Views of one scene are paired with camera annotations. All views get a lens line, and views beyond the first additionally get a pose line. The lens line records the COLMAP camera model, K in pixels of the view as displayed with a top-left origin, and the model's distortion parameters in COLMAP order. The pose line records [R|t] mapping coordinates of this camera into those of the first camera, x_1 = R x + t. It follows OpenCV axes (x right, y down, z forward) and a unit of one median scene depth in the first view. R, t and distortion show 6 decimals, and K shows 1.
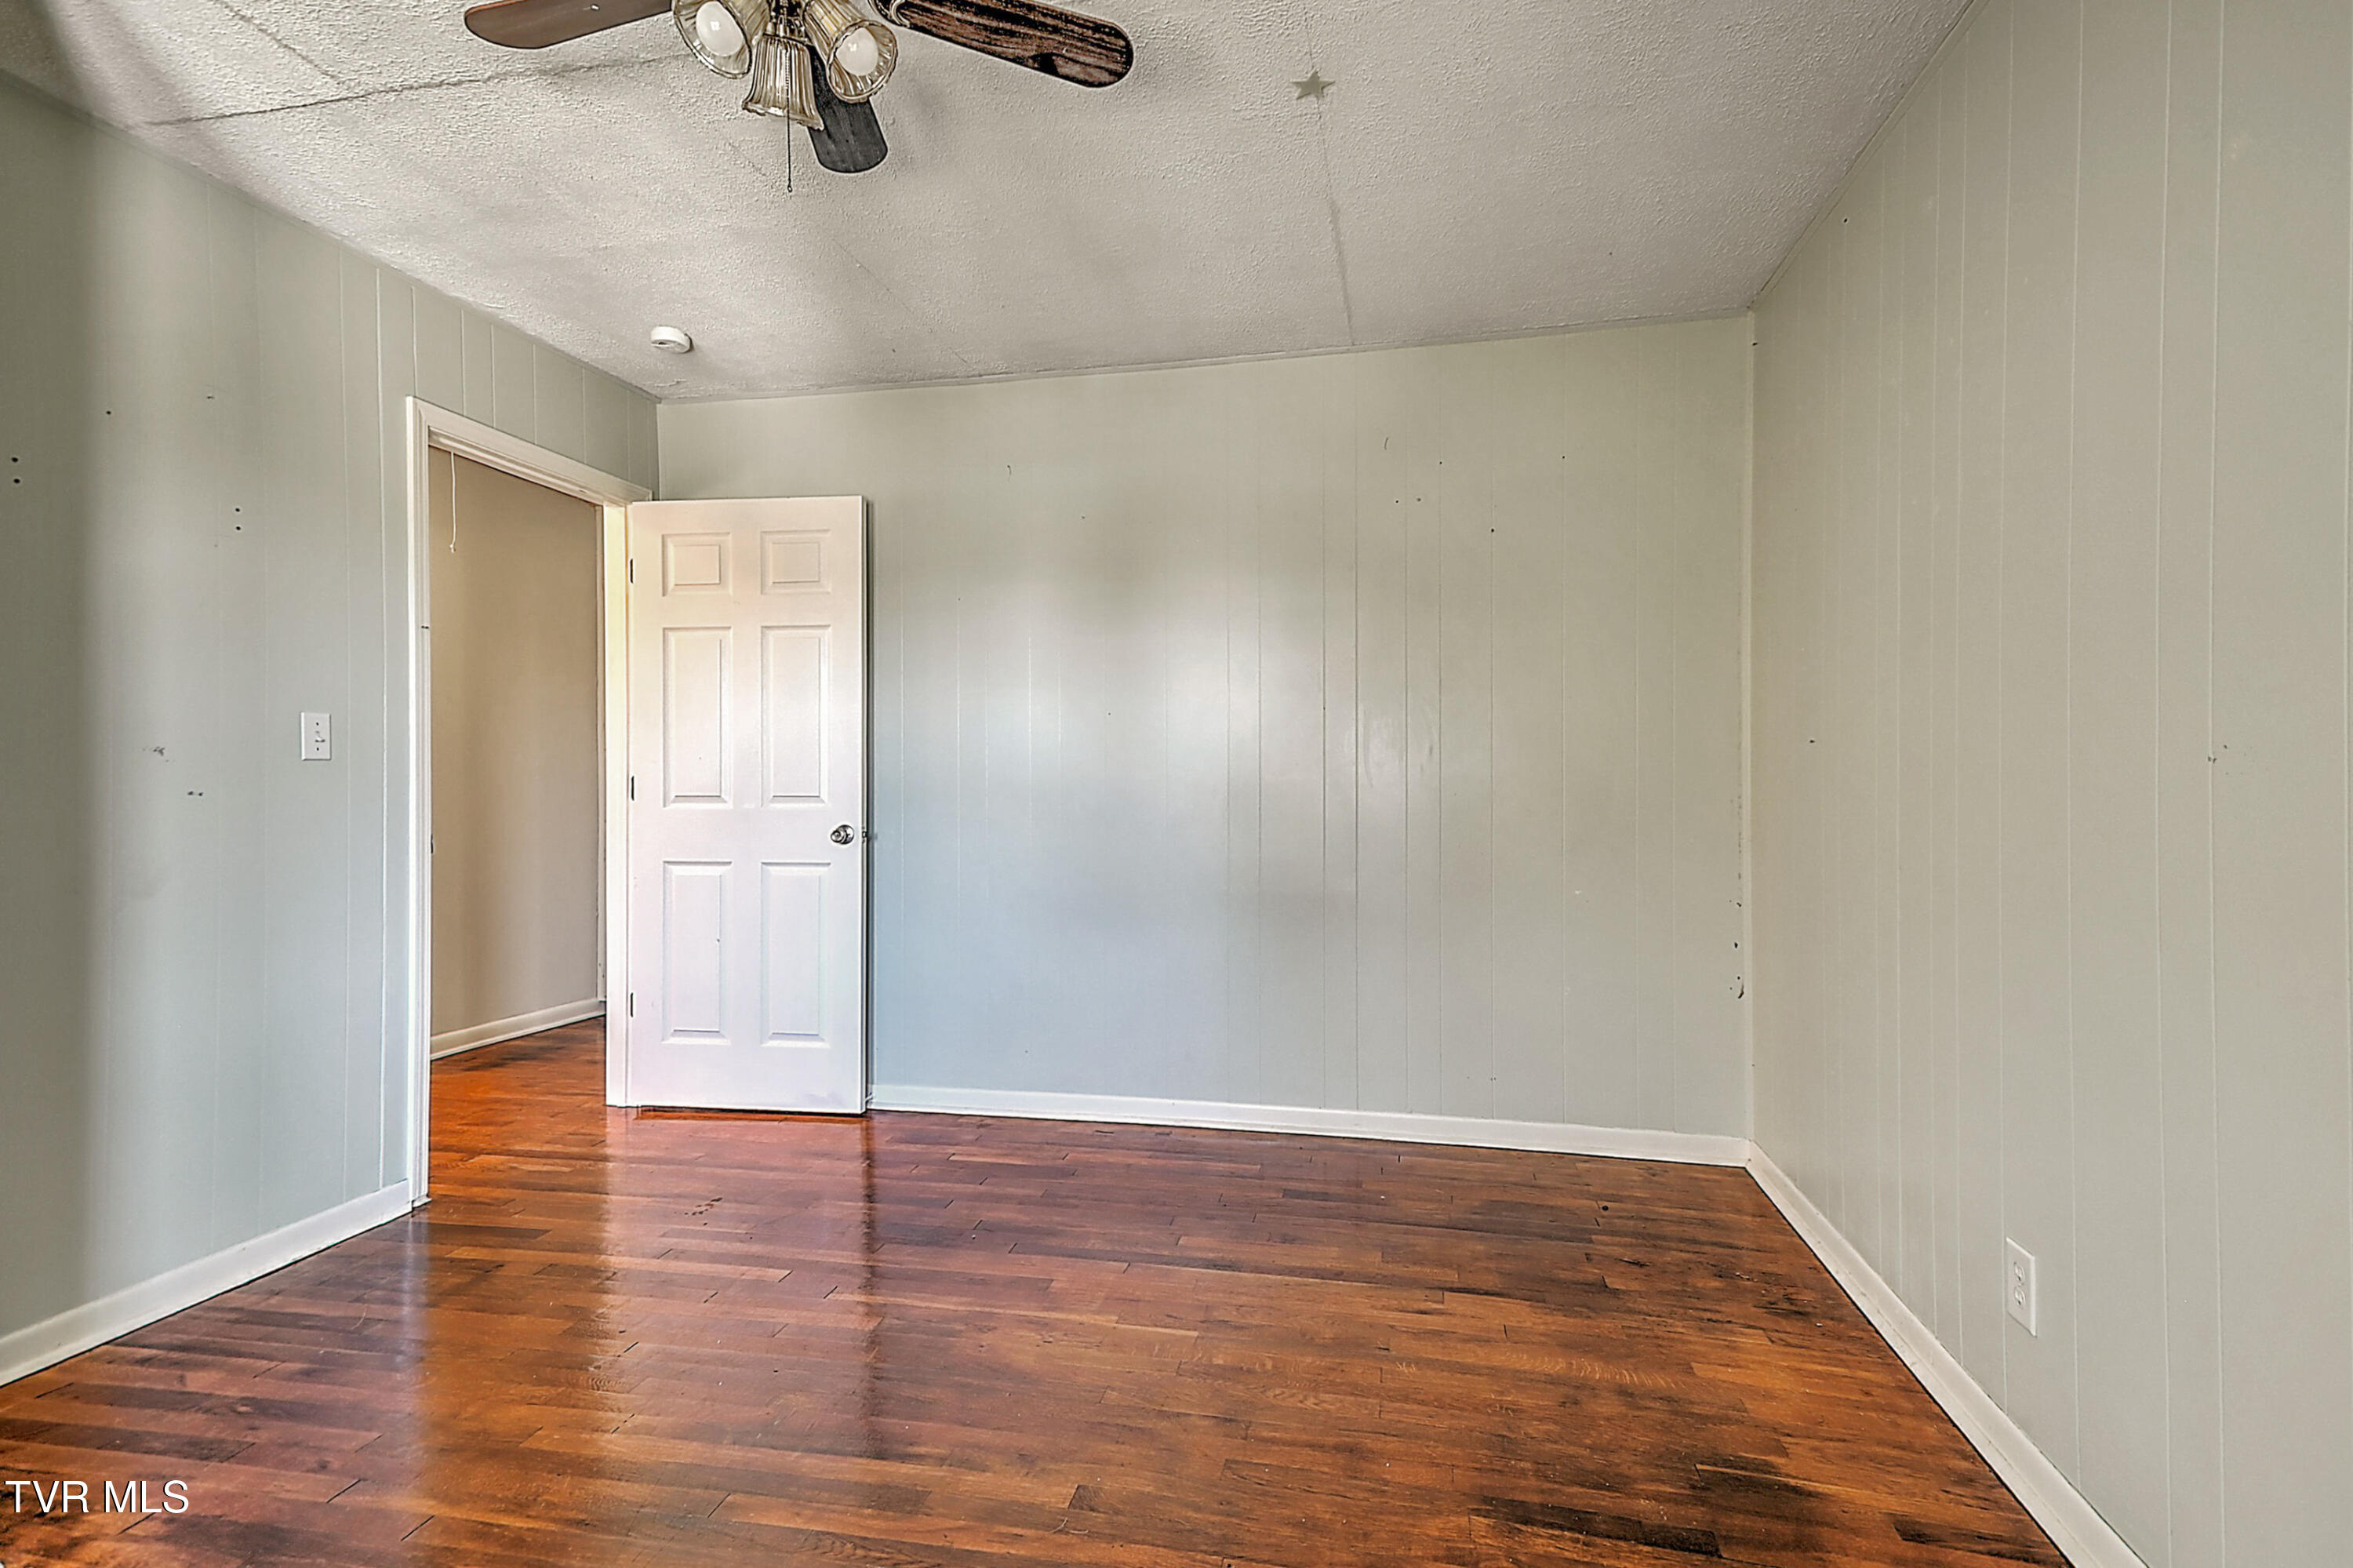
lens RADIAL K [[1108.0, 0, 1176.5], [0, 1108.0, 784.0], [0, 0, 1]] dist [0.000476, 0.000040]
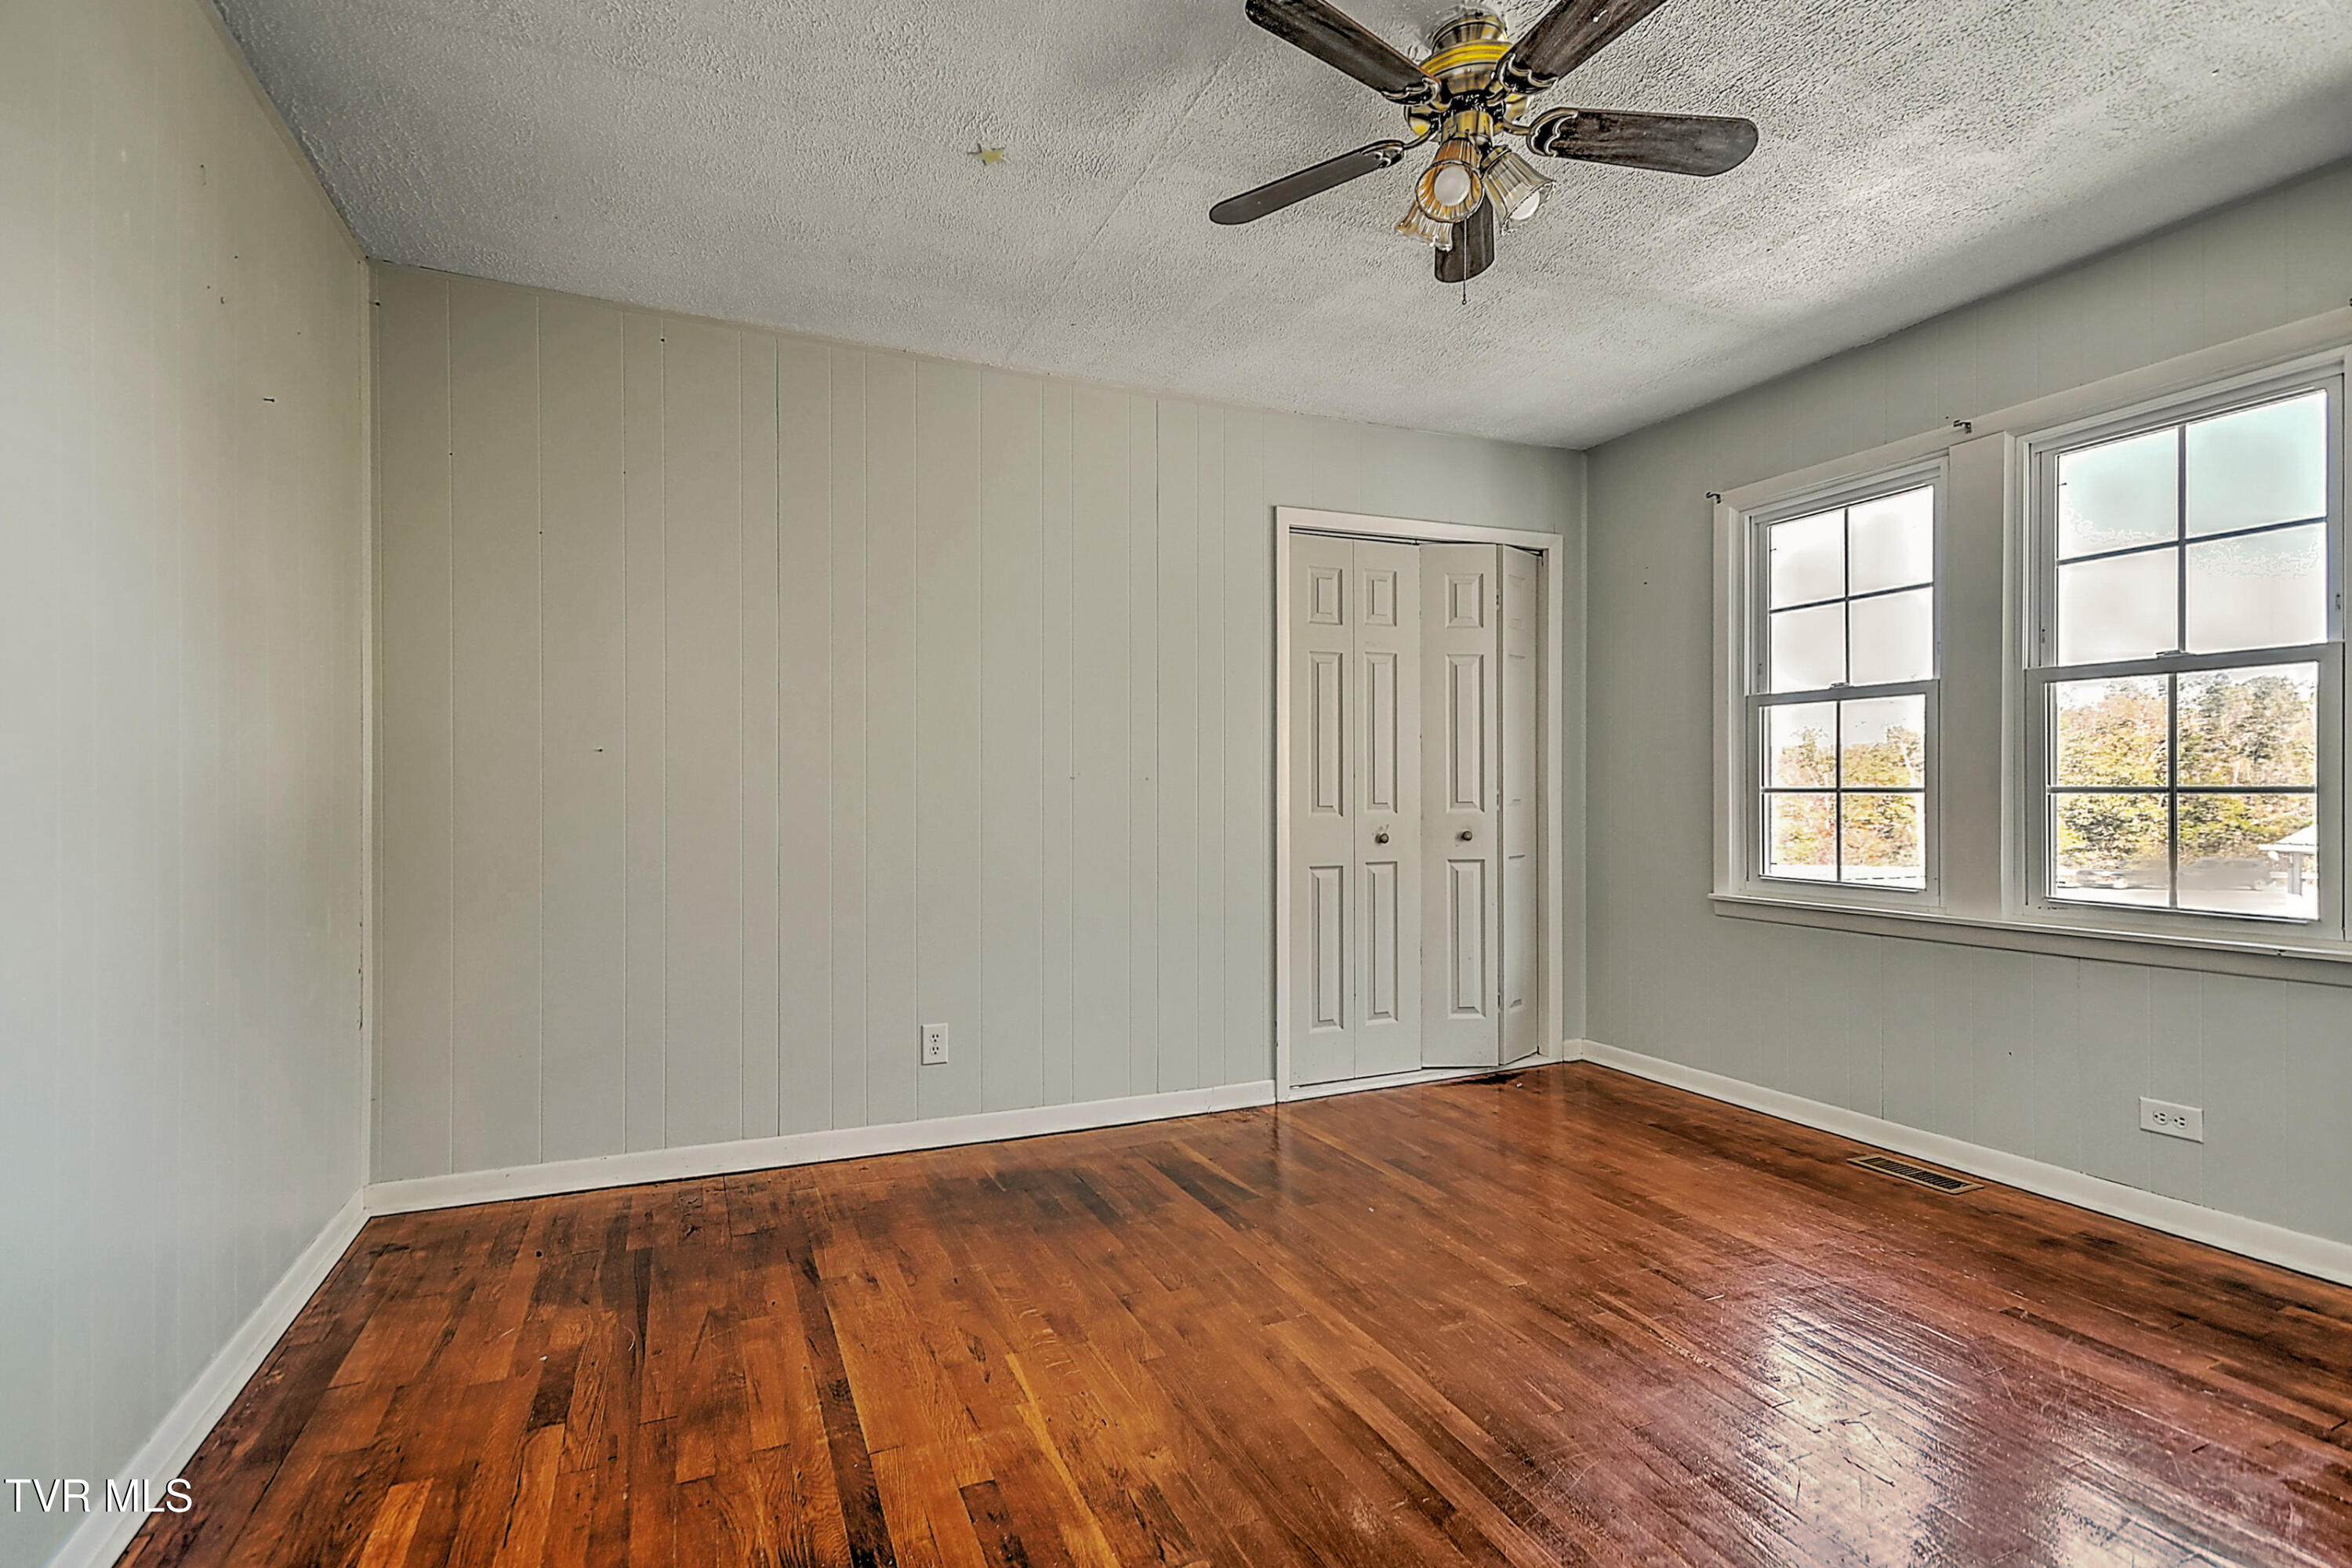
lens RADIAL K [[1107.4, 0, 1176.0], [0, 1107.4, 784.0], [0, 0, 1]] dist [0.000476, 0.000040]
pose [[-0.589058, 0.002401, 0.808087, -0.801490], [0.000542, 0.999997, -0.002576, 0.004323], [-0.808090, -0.001079, -0.589058, 1.378400]]
